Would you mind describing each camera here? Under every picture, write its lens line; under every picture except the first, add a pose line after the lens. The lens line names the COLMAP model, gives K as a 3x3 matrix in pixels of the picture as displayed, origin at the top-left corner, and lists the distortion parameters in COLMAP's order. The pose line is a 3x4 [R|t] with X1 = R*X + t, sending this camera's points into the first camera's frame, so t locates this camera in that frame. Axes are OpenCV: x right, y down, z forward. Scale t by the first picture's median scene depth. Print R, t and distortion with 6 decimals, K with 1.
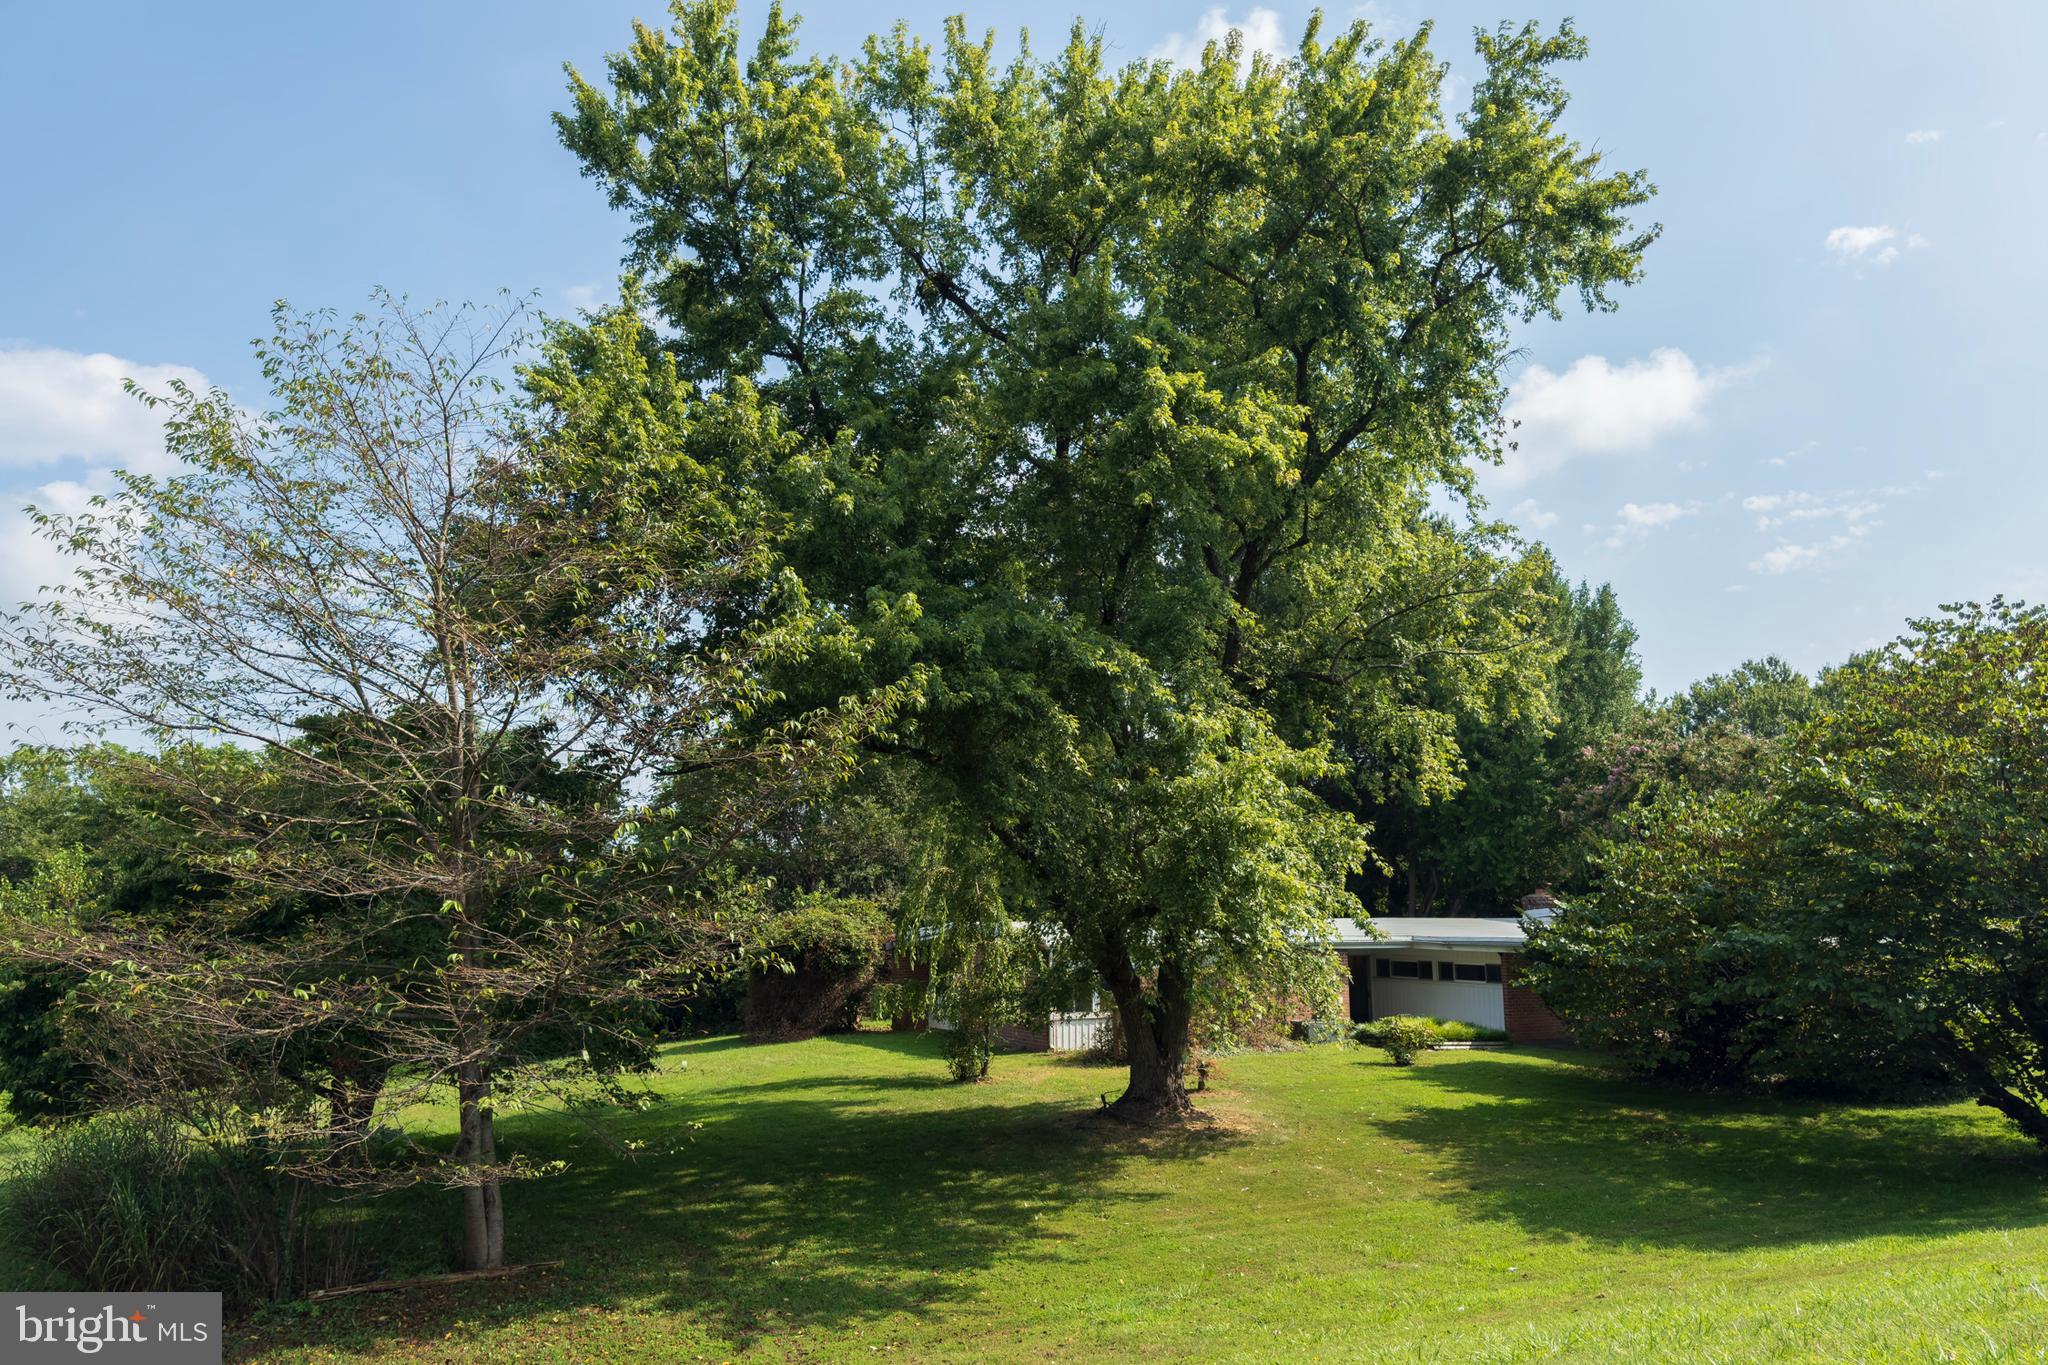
lens RADIAL K [[1880.2, 0, 1025.7], [0, 1880.2, 697.2], [0, 0, 1]] dist [0.158464, -0.350076]
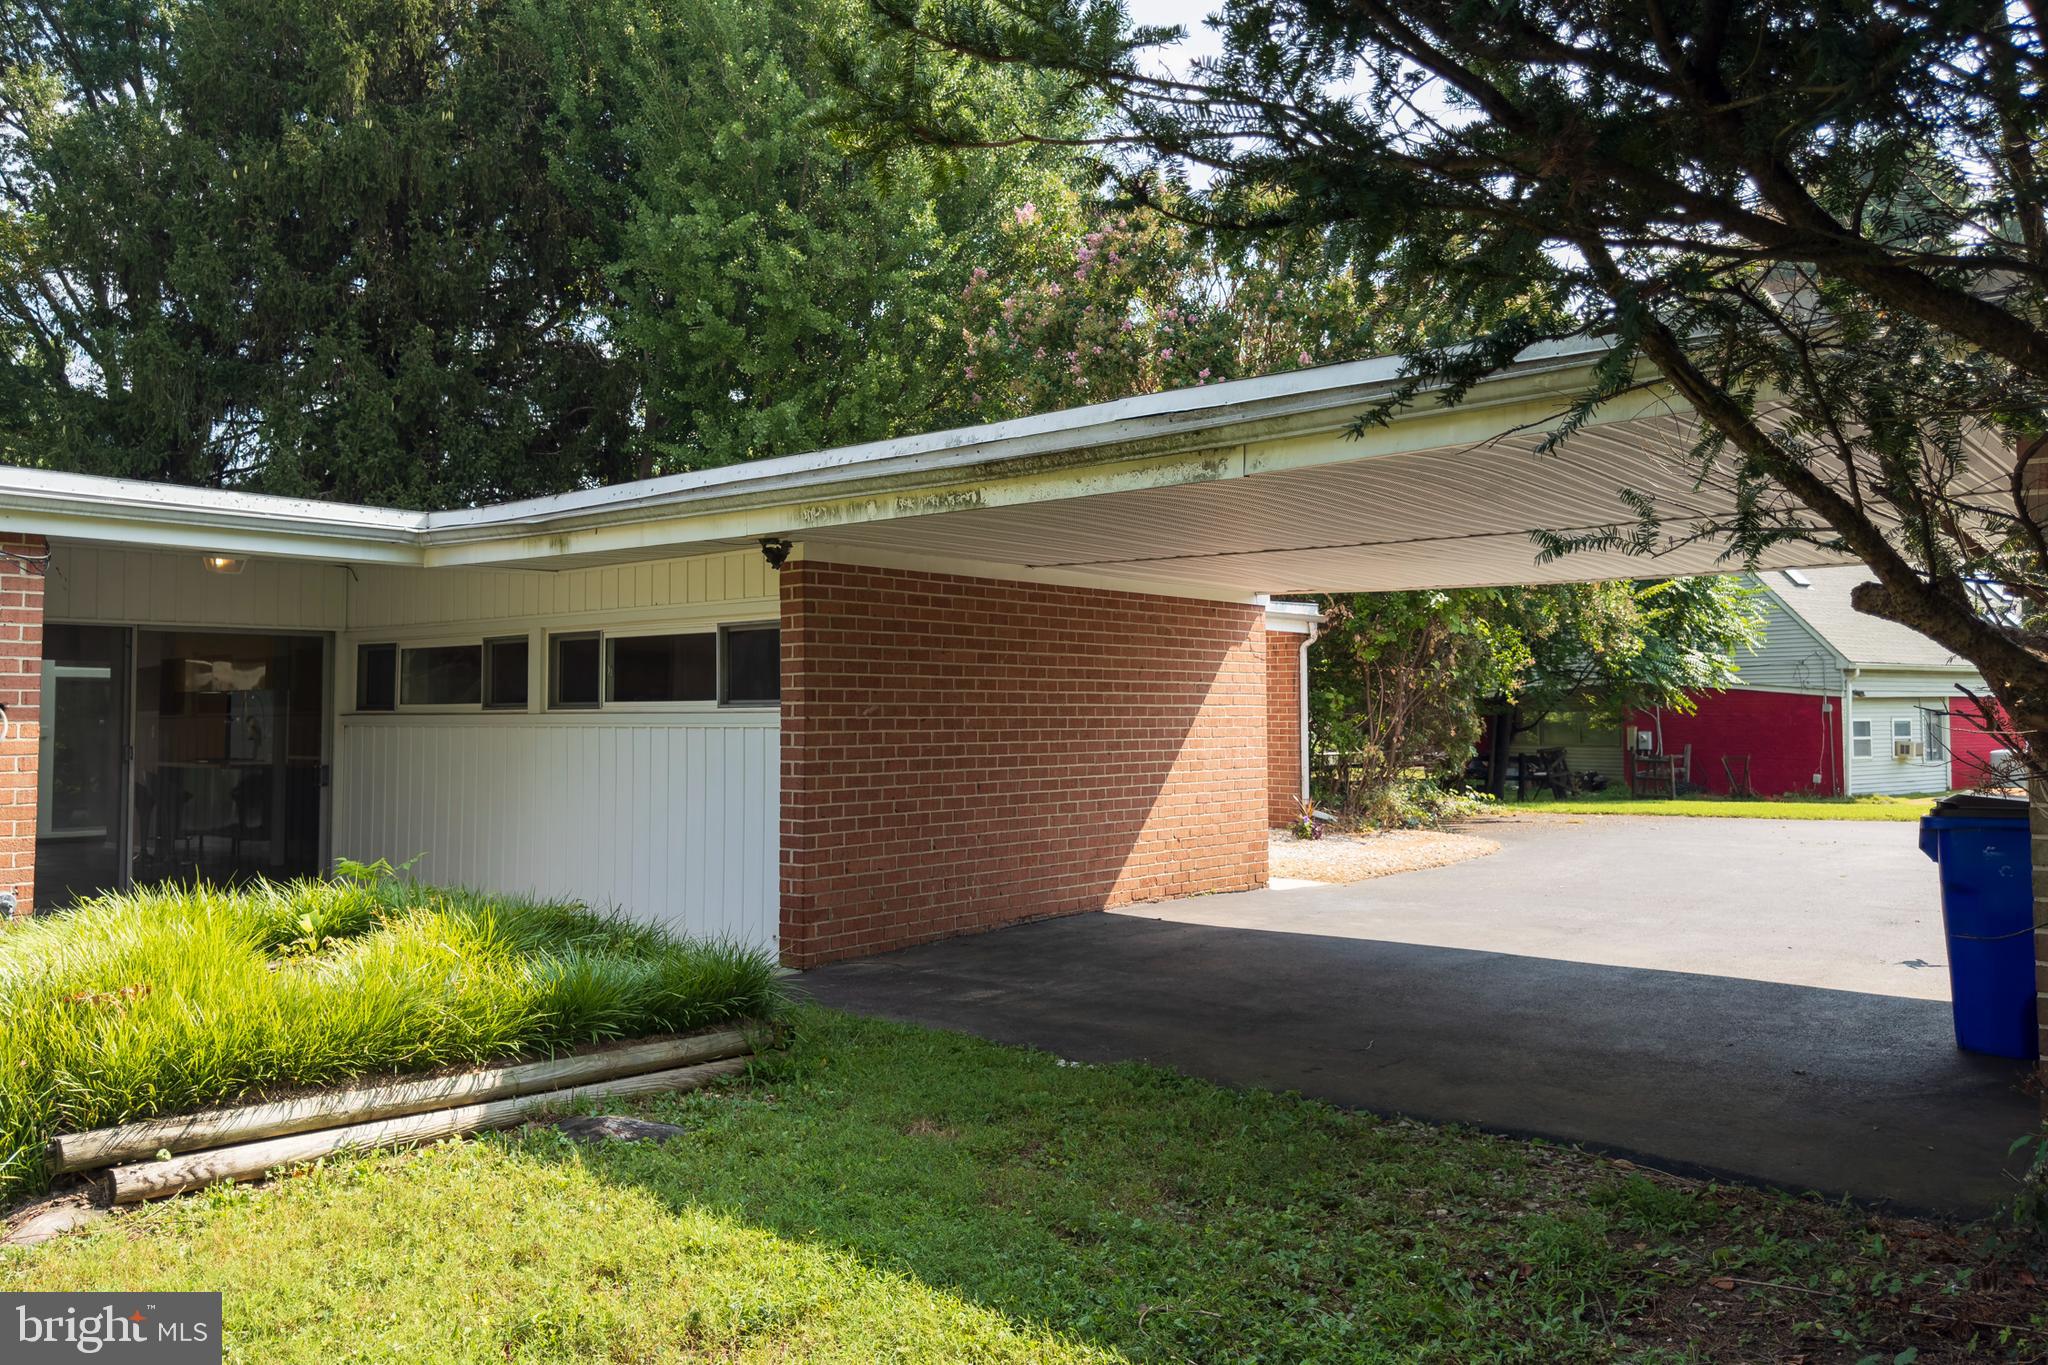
lens RADIAL K [[1880.2, 0, 1025.7], [0, 1880.2, 697.2], [0, 0, 1]] dist [0.158464, -0.350076]
pose [[0.940772, 0.015457, 0.338686, 0.238485], [-0.050841, 0.994096, 0.095855, 0.149416], [-0.335205, -0.107397, 0.936004, 0.924191]]
